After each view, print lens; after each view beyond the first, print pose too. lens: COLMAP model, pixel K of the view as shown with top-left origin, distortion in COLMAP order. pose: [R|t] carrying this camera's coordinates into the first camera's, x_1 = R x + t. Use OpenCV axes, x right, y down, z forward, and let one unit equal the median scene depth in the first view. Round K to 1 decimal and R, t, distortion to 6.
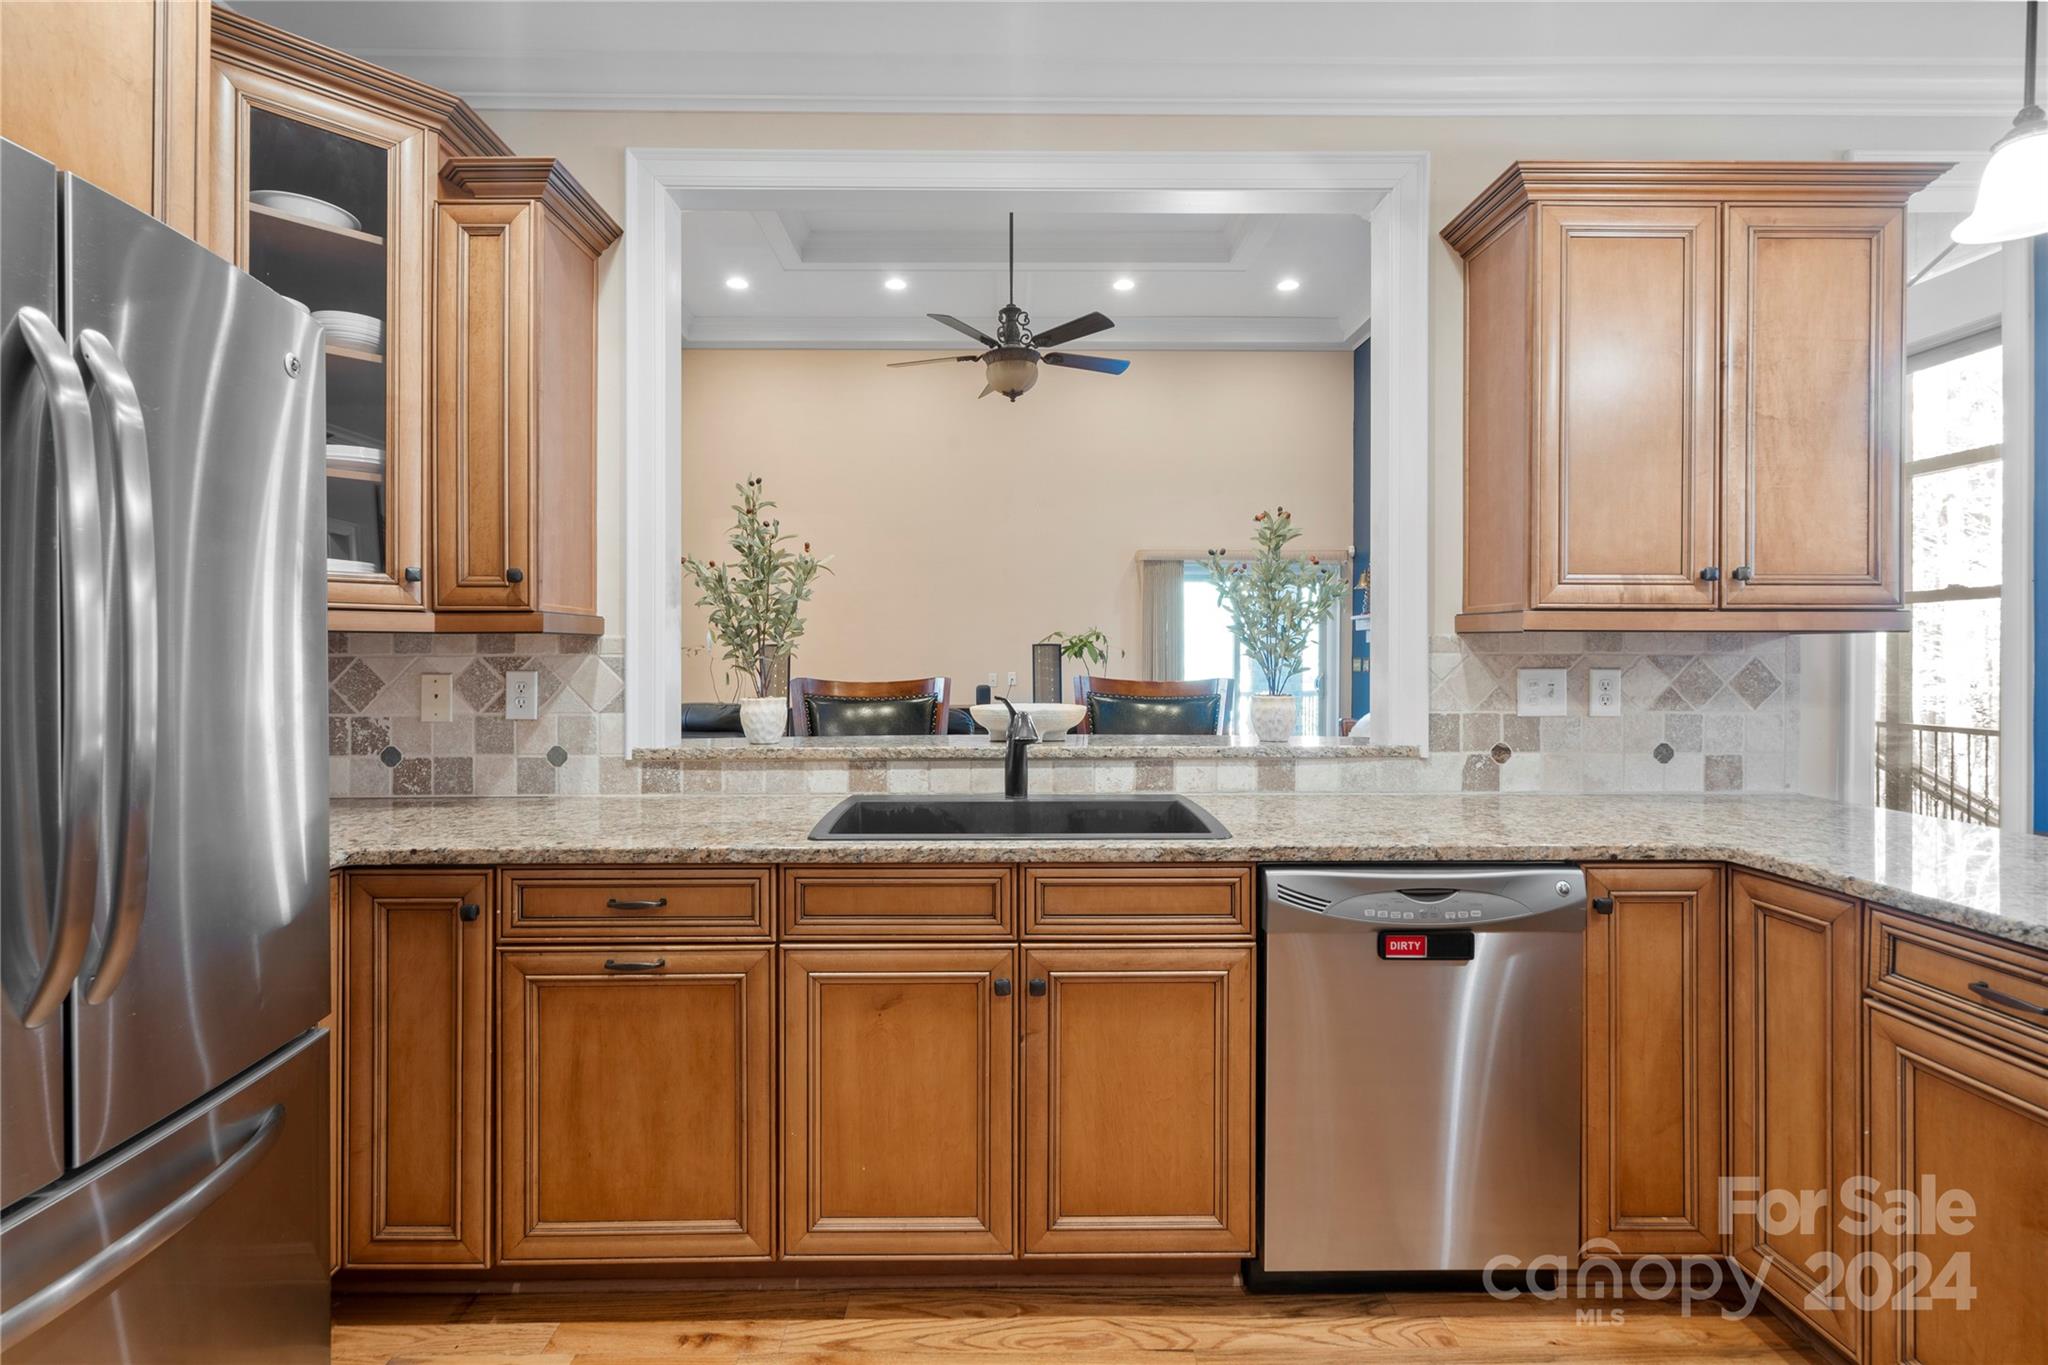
lens RADIAL K [[950.8, 0, 1008.6], [0, 950.8, 651.7], [0, 0, 1]] dist [-0.002773, 0.000998]
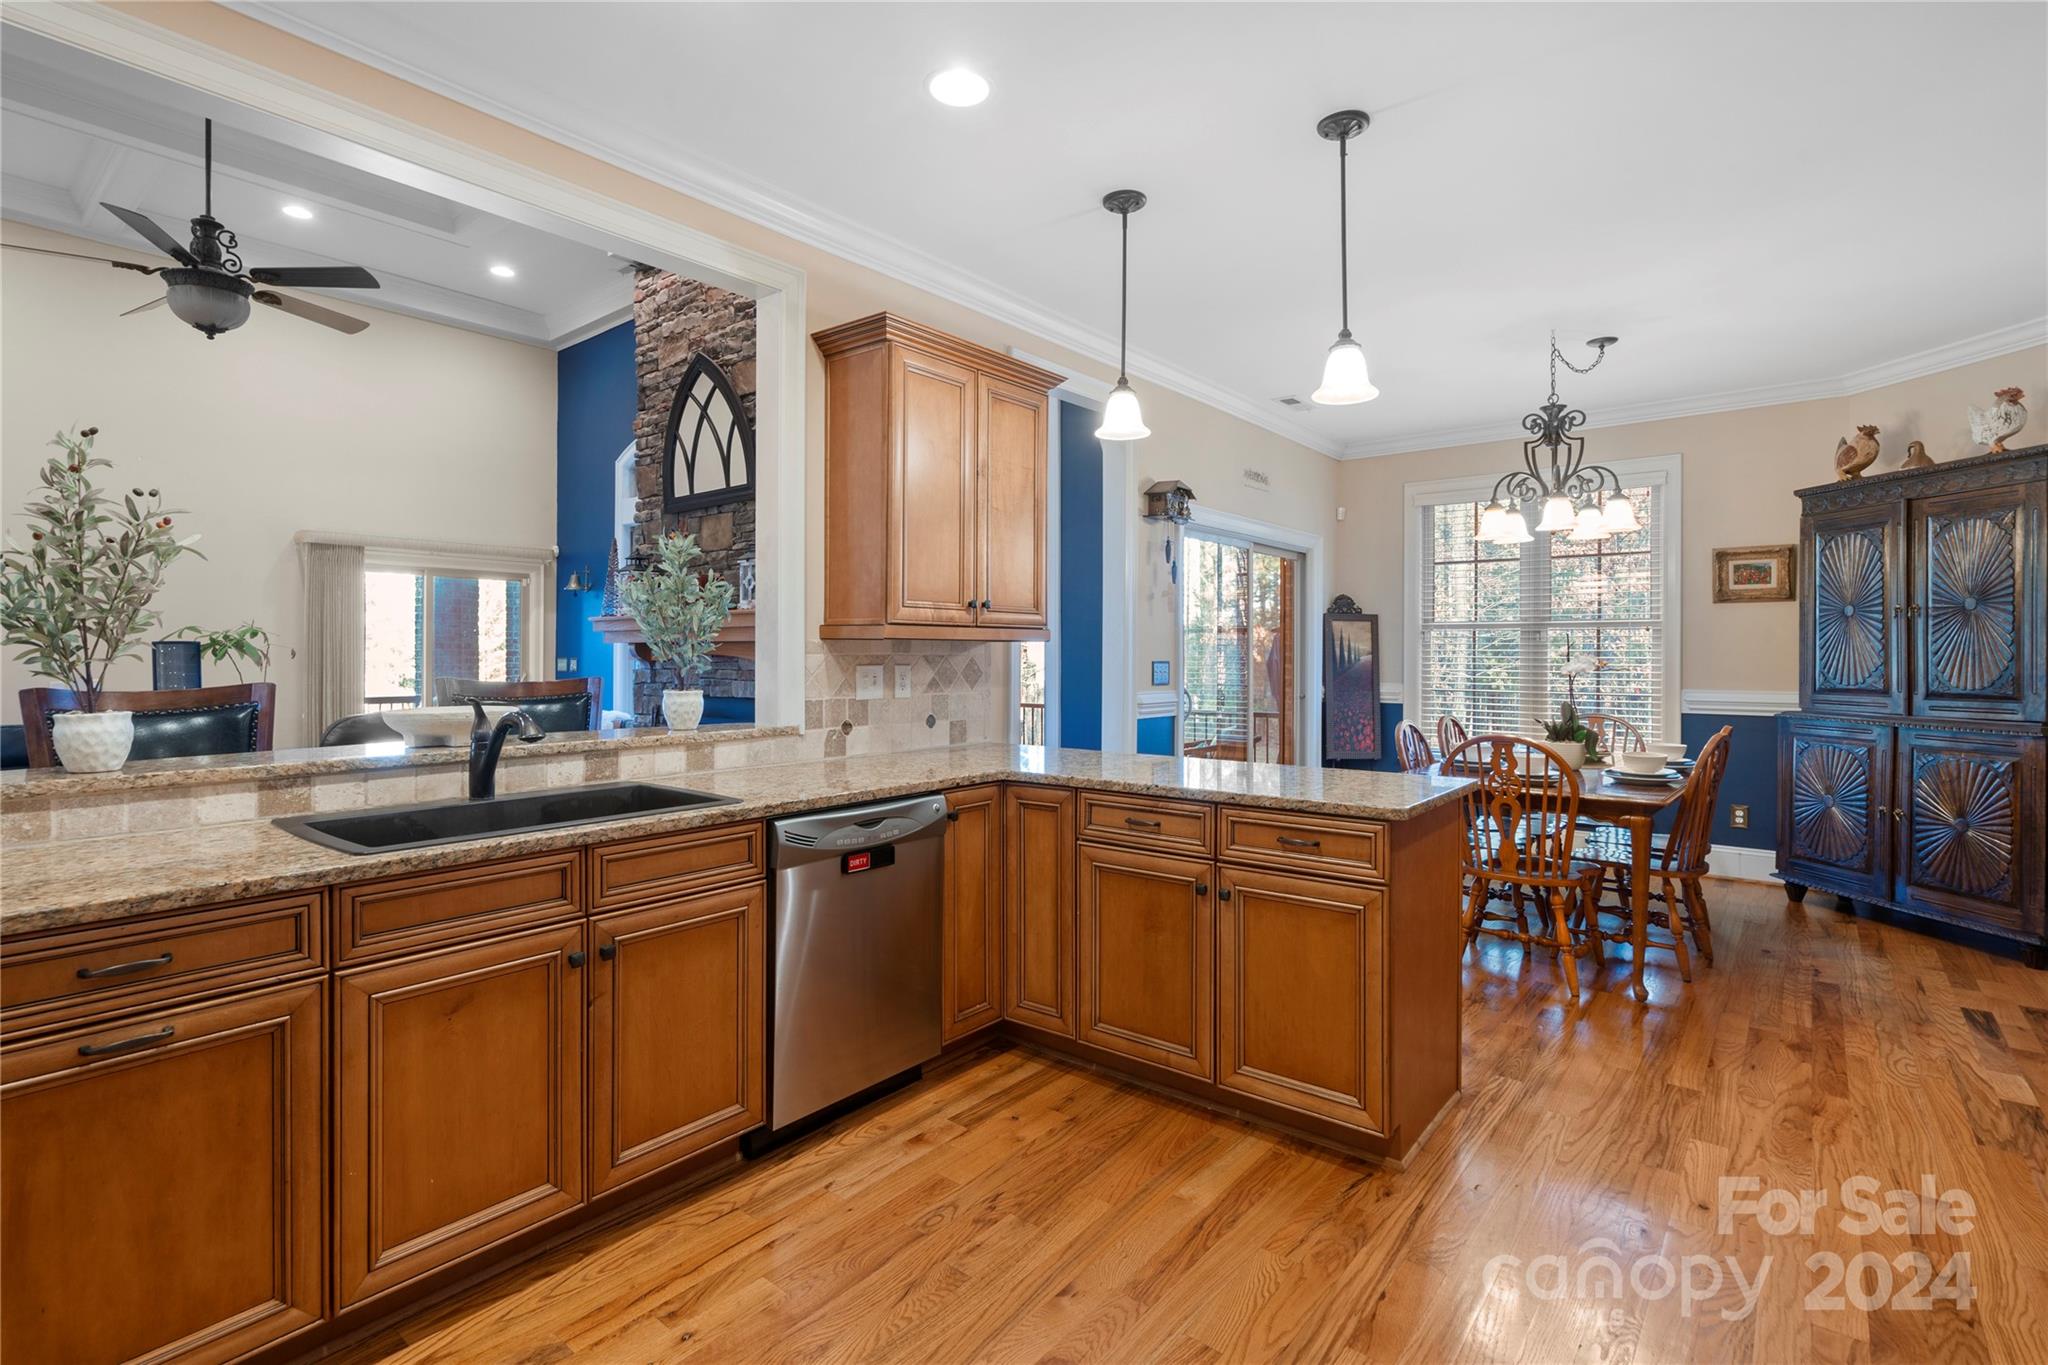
lens RADIAL K [[950.8, 0, 1008.6], [0, 950.8, 651.7], [0, 0, 1]] dist [-0.002773, 0.000998]
pose [[0.651196, 0.001233, 0.758909, -0.499056], [-0.001466, 0.999999, -0.000367, -0.002411], [-0.758908, -0.000873, 0.651197, -0.087280]]
